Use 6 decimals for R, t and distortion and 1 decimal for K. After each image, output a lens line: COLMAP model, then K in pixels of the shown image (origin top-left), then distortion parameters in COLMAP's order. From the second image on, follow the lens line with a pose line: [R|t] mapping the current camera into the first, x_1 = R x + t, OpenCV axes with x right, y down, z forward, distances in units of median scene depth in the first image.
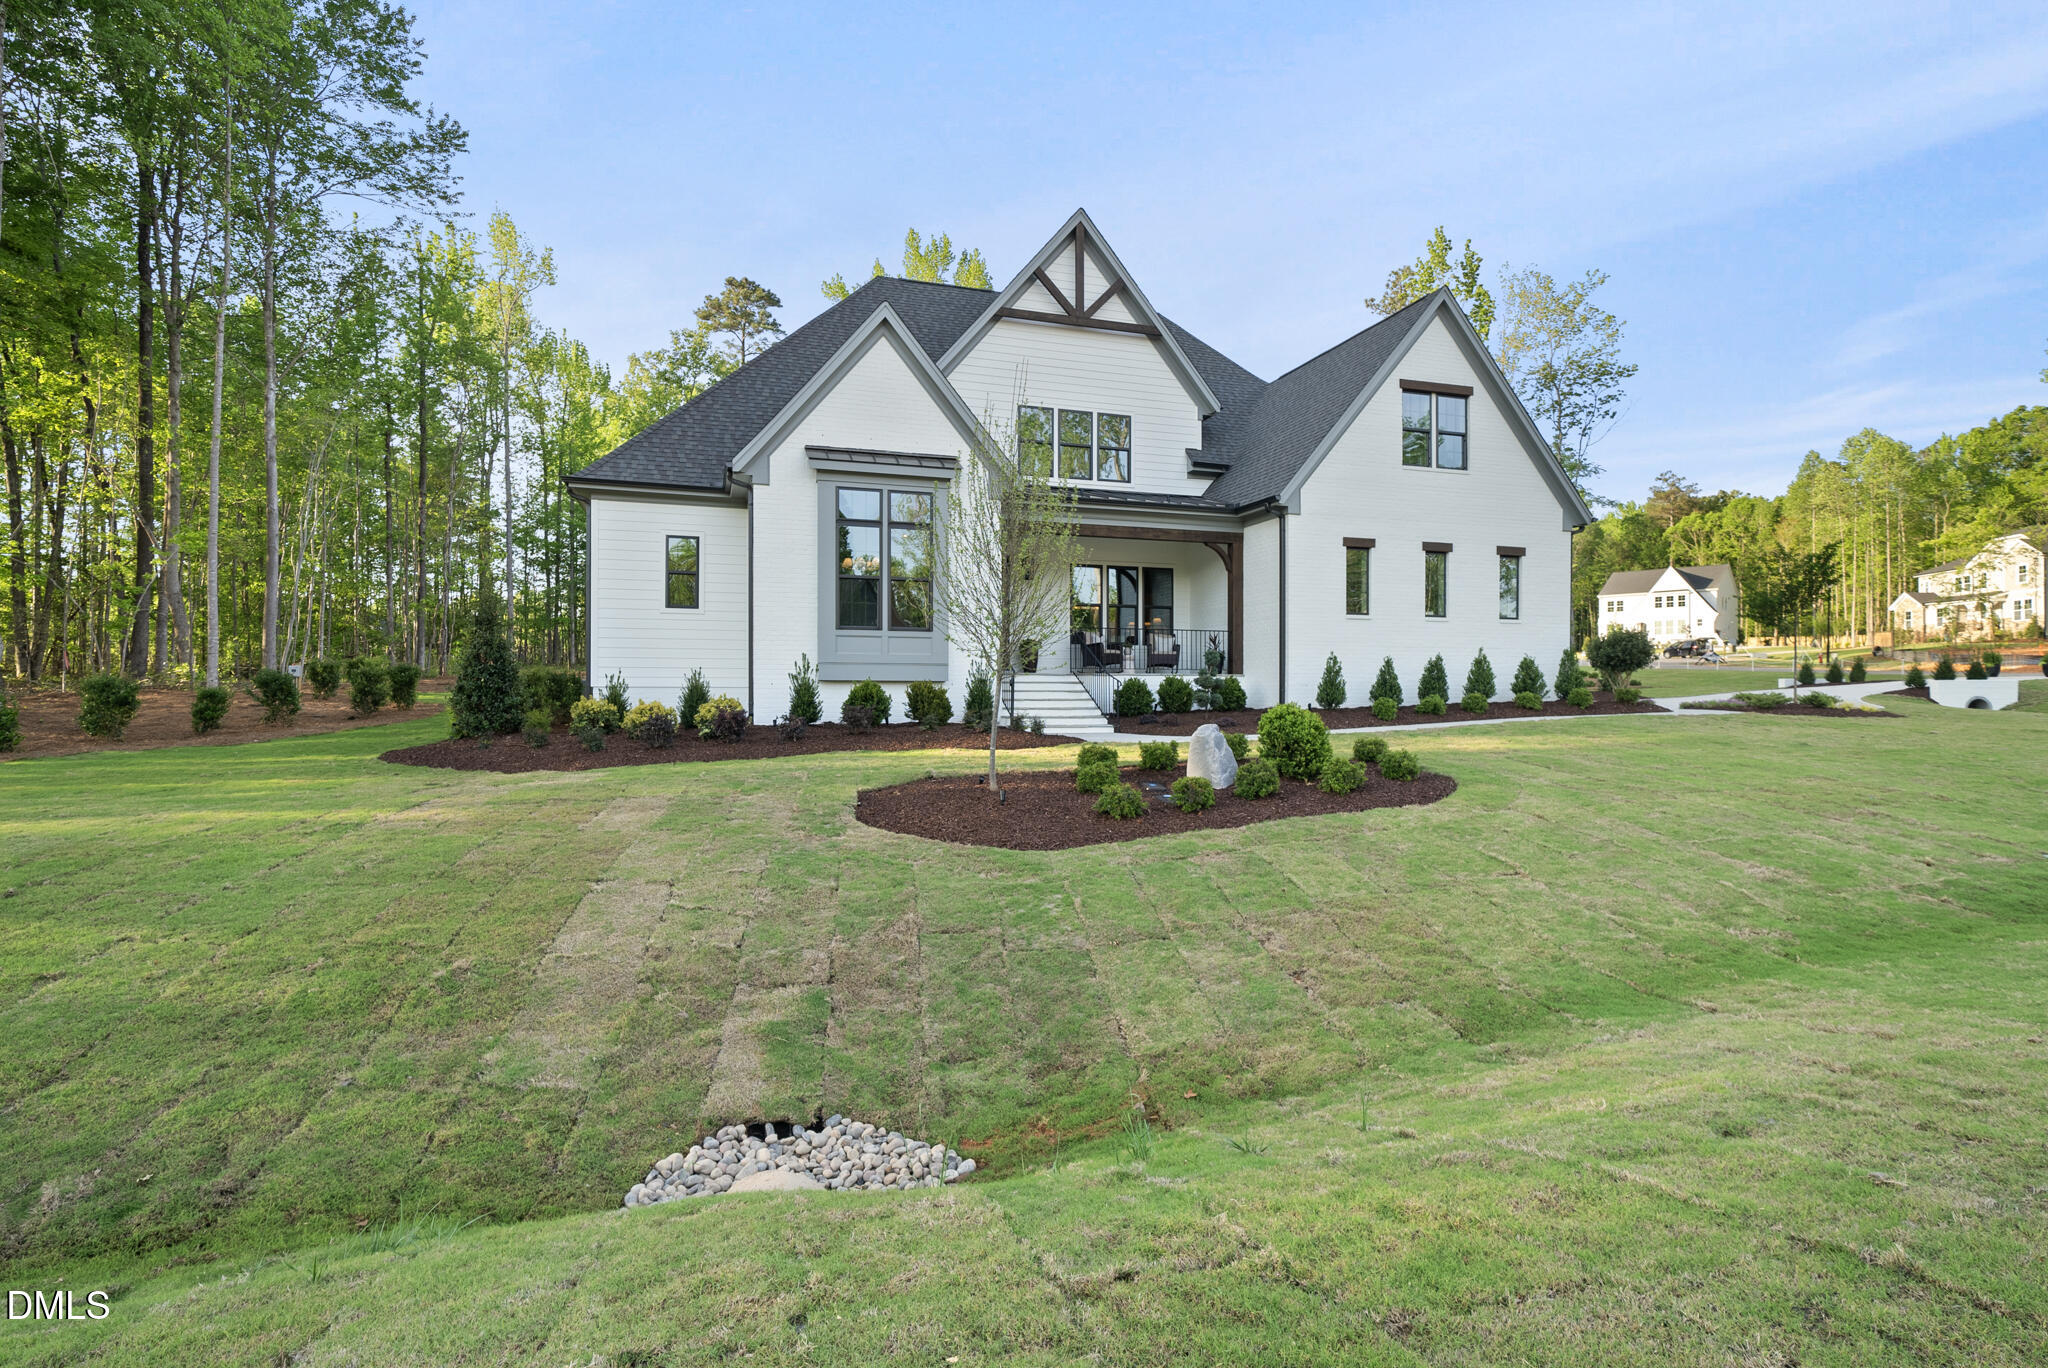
lens RADIAL K [[971.5, 0, 1019.2], [0, 971.5, 682.5], [0, 0, 1]] dist [-0.000349, -0.000020]
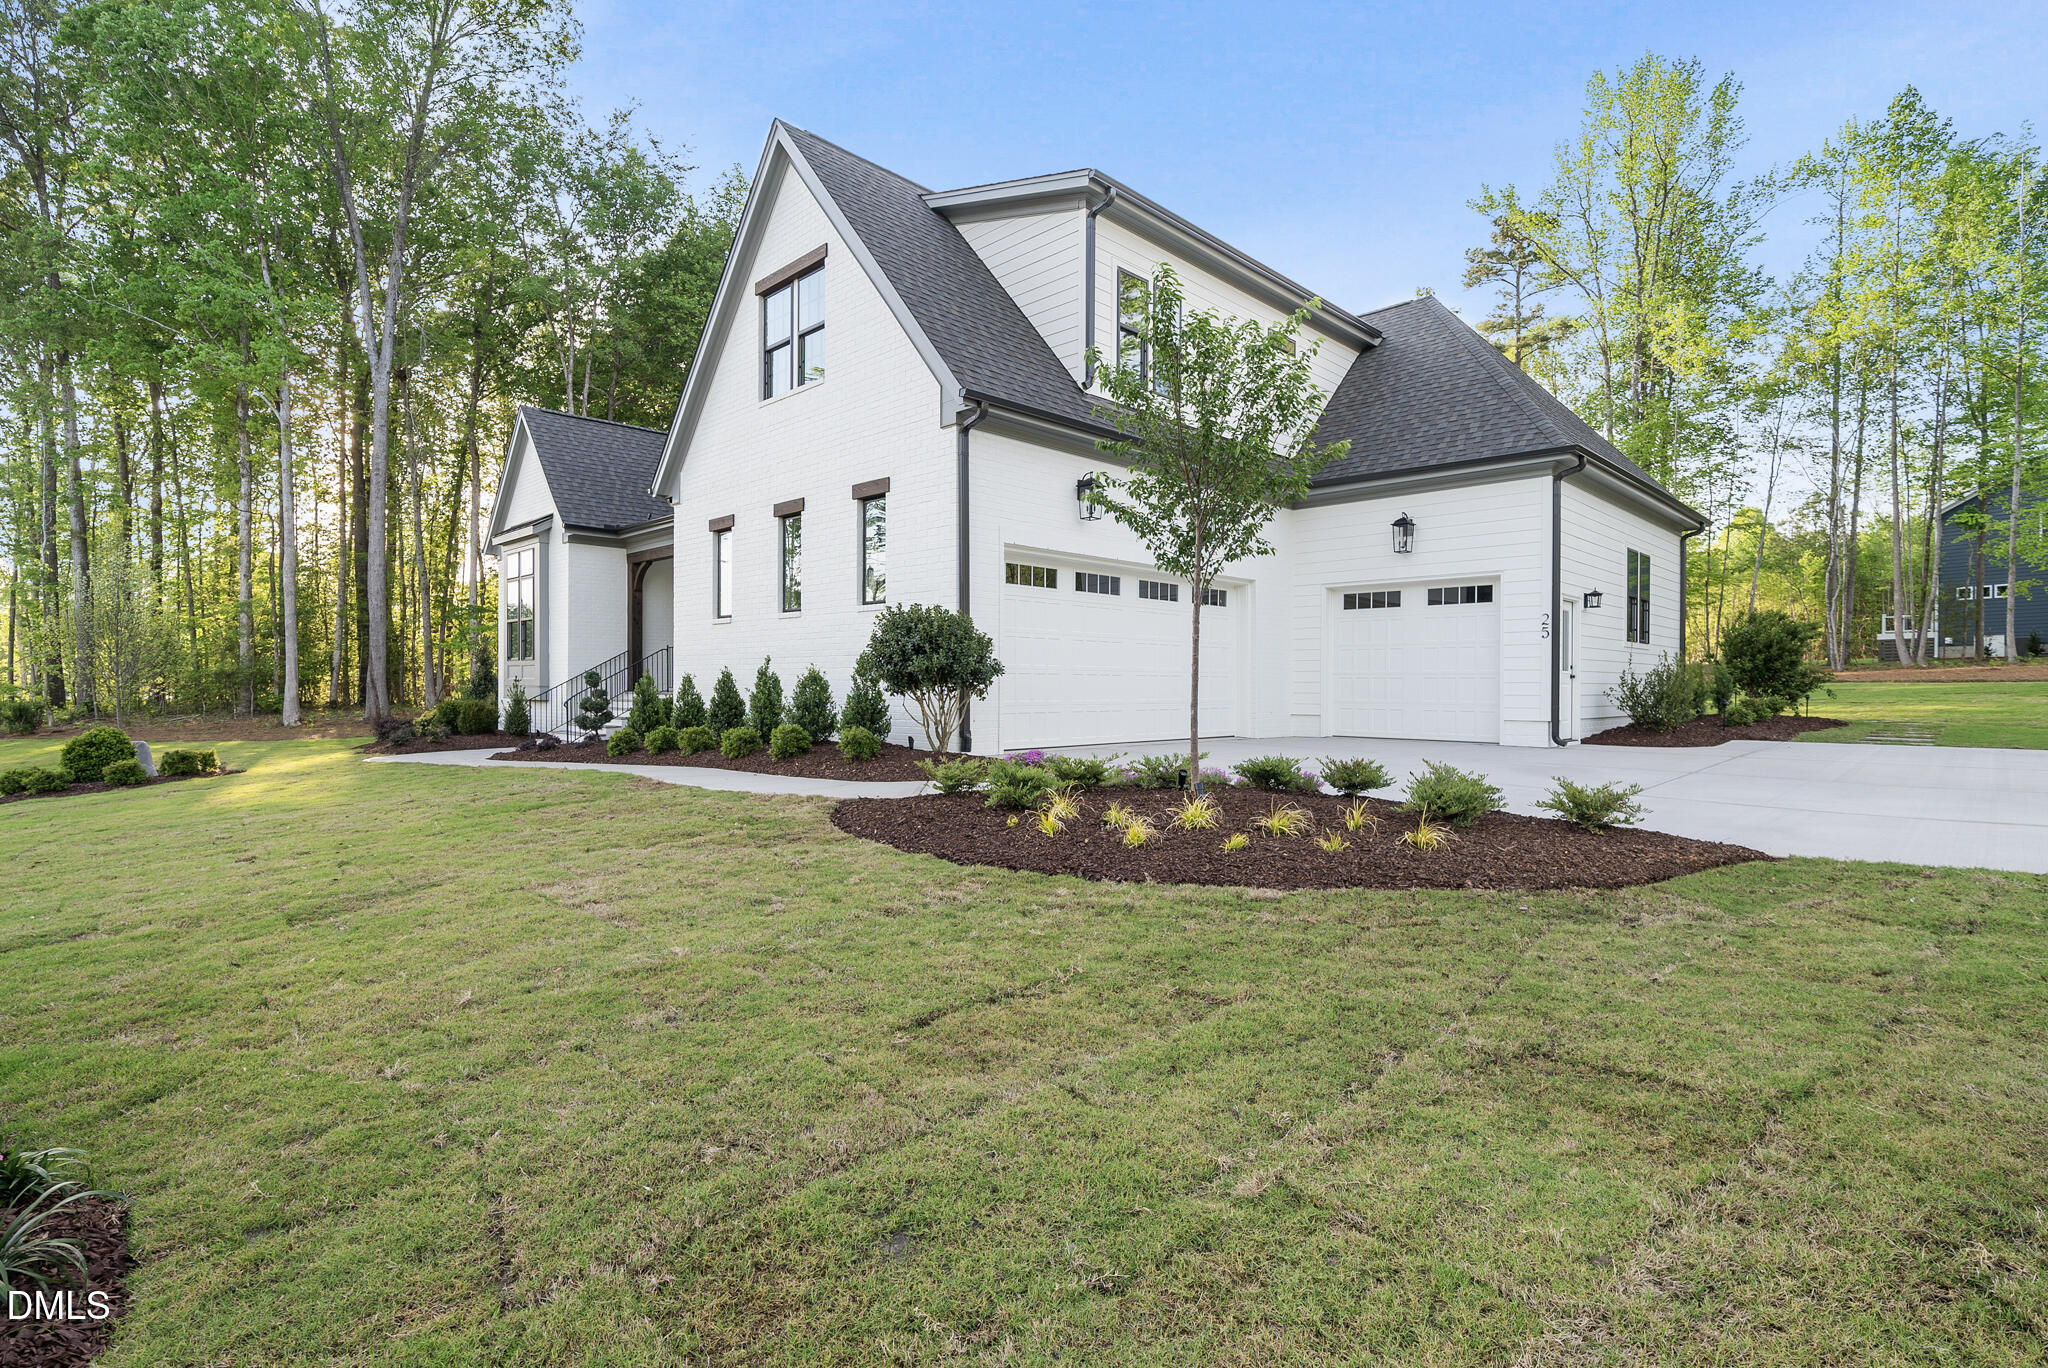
lens RADIAL K [[971.5, 0, 1019.2], [0, 971.5, 682.5], [0, 0, 1]] dist [-0.000349, -0.000020]
pose [[0.467412, -0.006907, -0.884013, 1.055133], [-0.004182, 0.999941, -0.010024, -0.011698], [0.884030, 0.008382, 0.467356, 0.796048]]
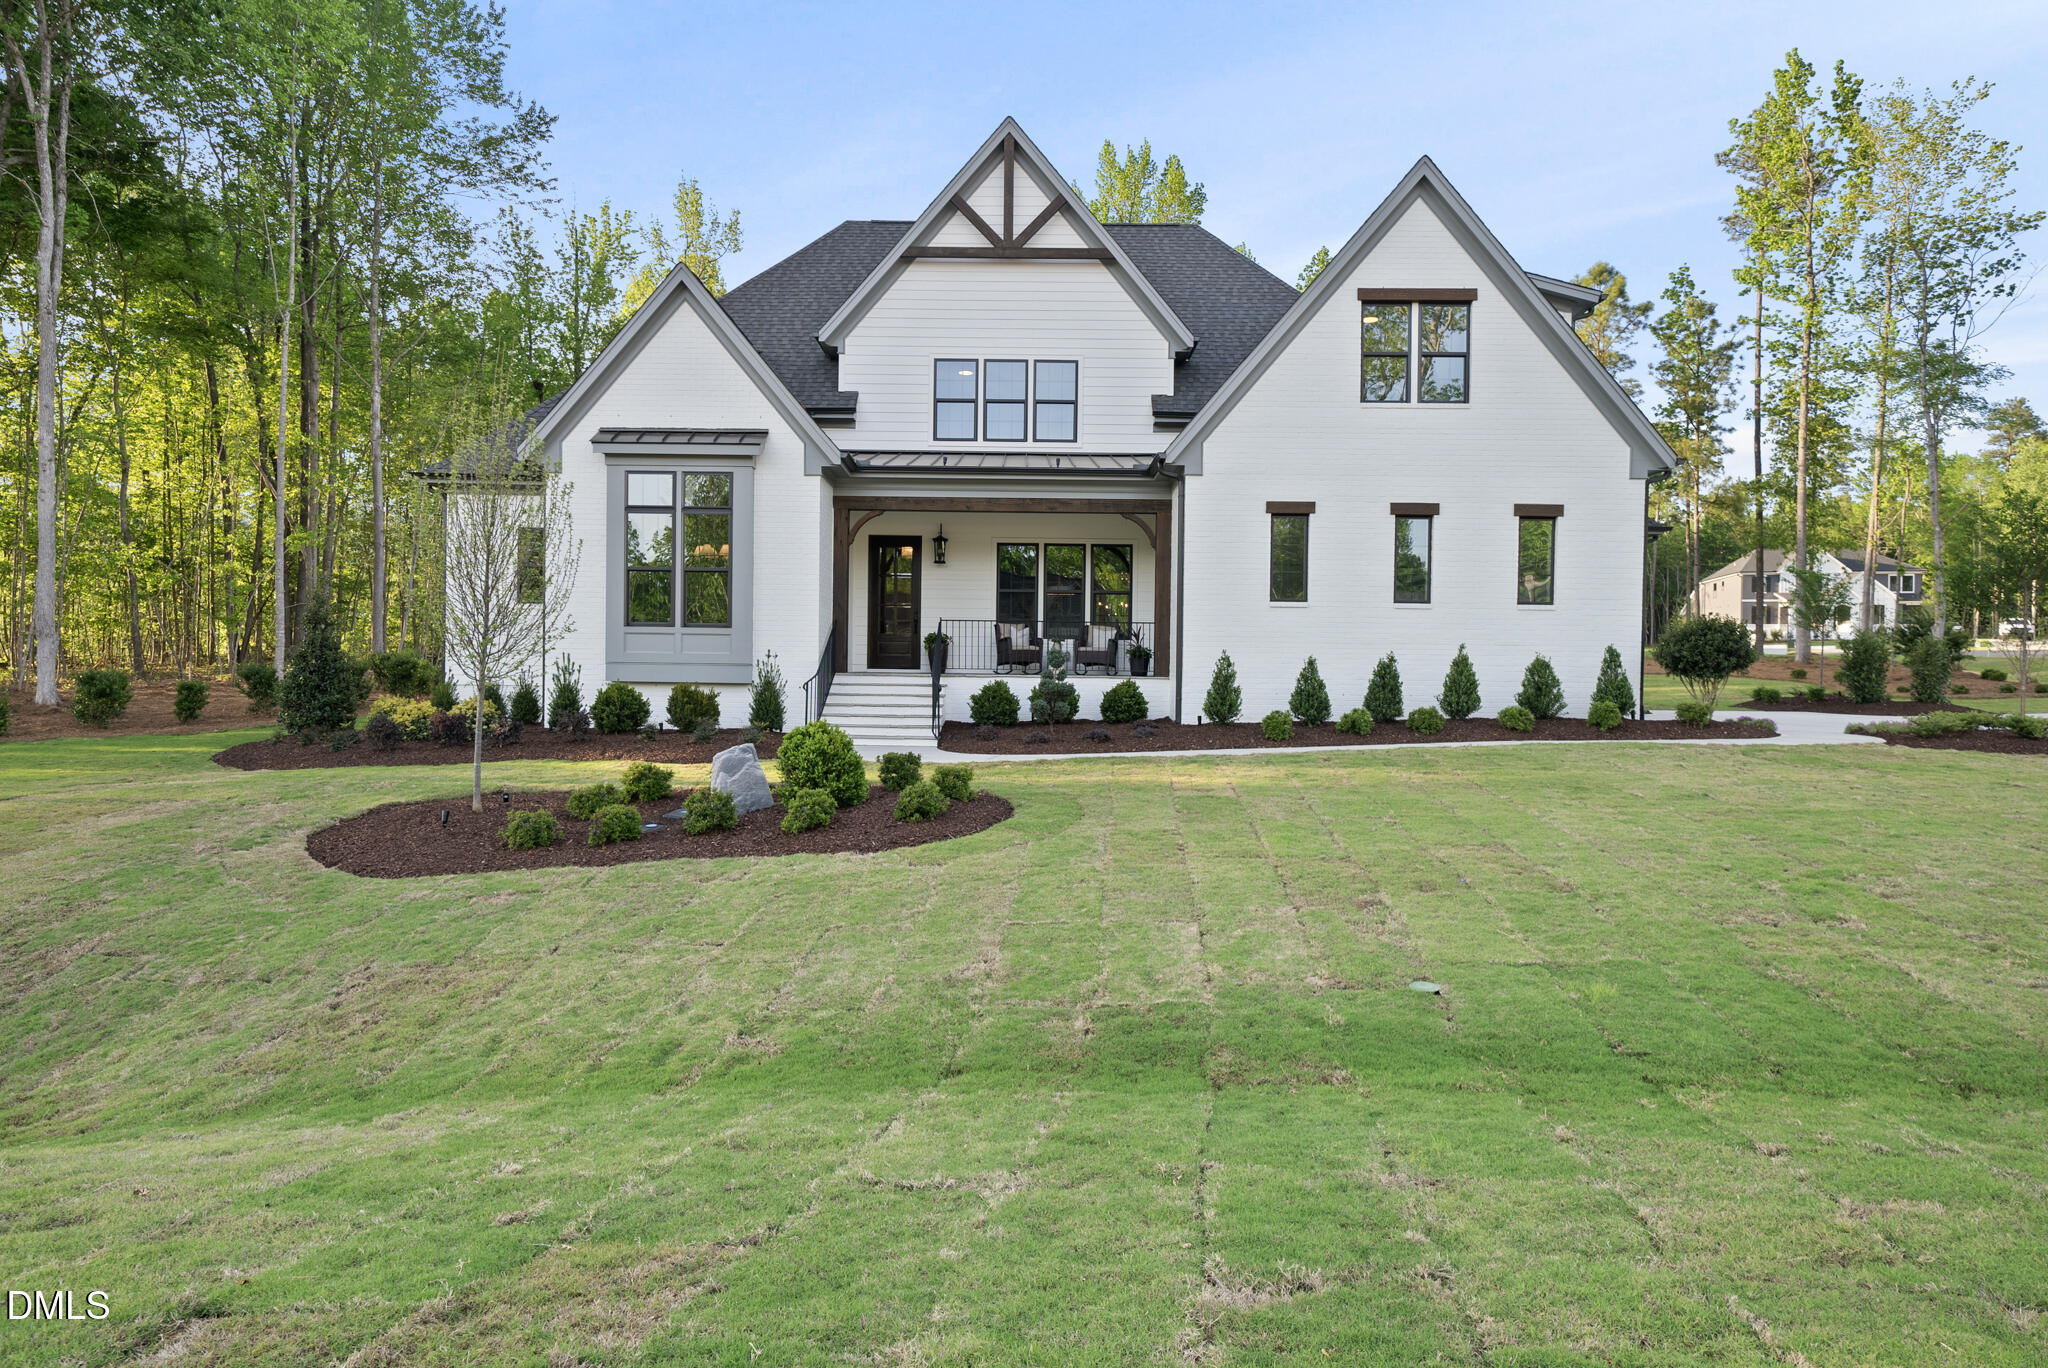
lens RADIAL K [[1139.2, 0, 1024.0], [0, 1139.2, 684.0], [0, 0, 1]] dist [-0.003044, -0.000273]
pose [[0.950326, 0.012321, -0.311012, 0.402225], [-0.008414, 0.999868, 0.013900, -0.014082], [0.311142, -0.010592, 0.950304, 0.070120]]
